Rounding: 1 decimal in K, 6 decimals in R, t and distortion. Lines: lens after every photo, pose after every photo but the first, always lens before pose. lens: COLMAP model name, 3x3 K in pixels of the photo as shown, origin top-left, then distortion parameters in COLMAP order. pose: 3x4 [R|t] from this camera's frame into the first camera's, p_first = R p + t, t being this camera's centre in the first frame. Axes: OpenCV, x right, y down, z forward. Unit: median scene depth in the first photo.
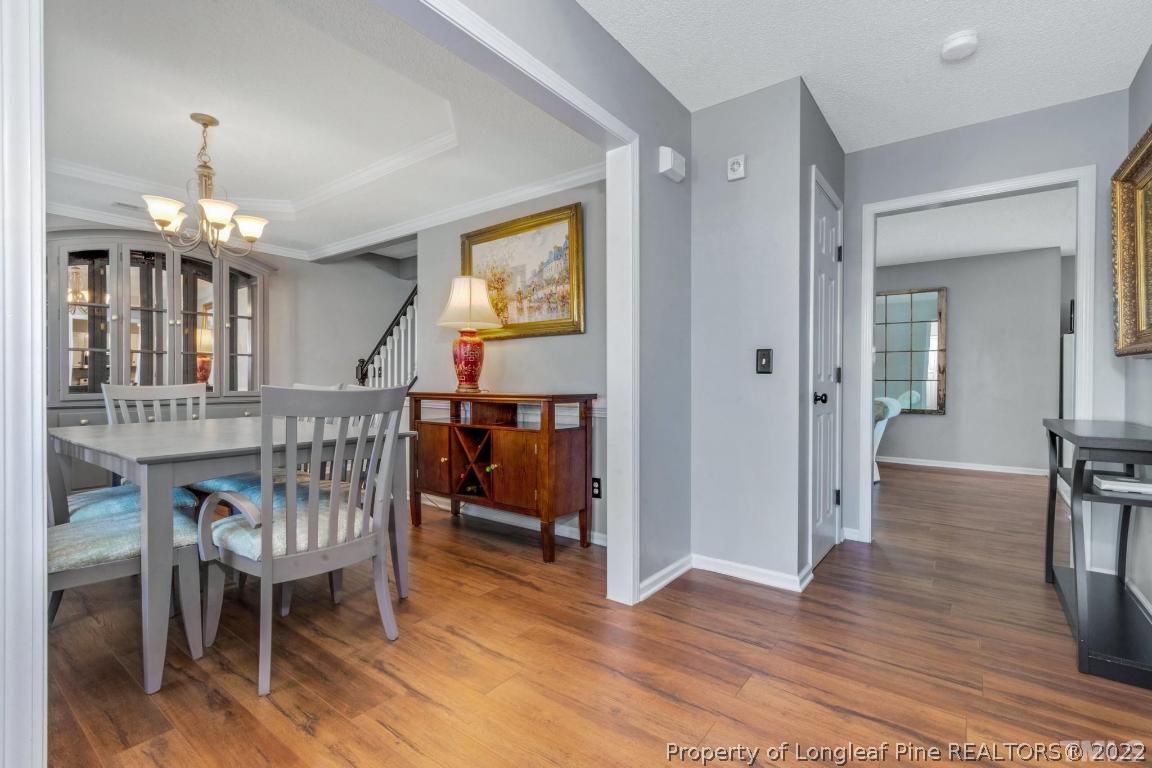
lens RADIAL K [[516.3, 0, 569.1], [0, 516.3, 383.1], [0, 0, 1]] dist [0.001937, -0.000721]
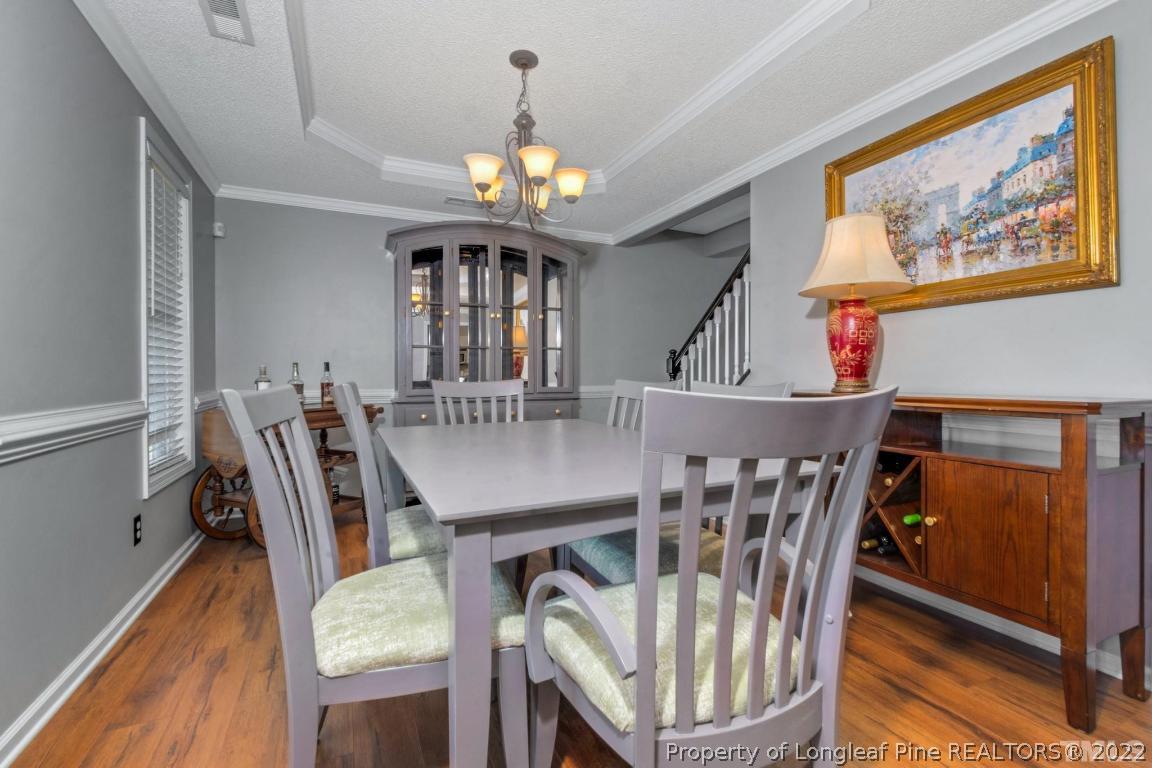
lens RADIAL K [[516.3, 0, 575.4], [0, 516.3, 378.4], [0, 0, 1]] dist [0.001937, -0.000721]
pose [[0.877998, -0.000570, -0.478664, -0.186396], [0.001435, 0.999998, 0.001441, -0.001566], [0.478662, -0.001952, 0.877997, 0.246181]]
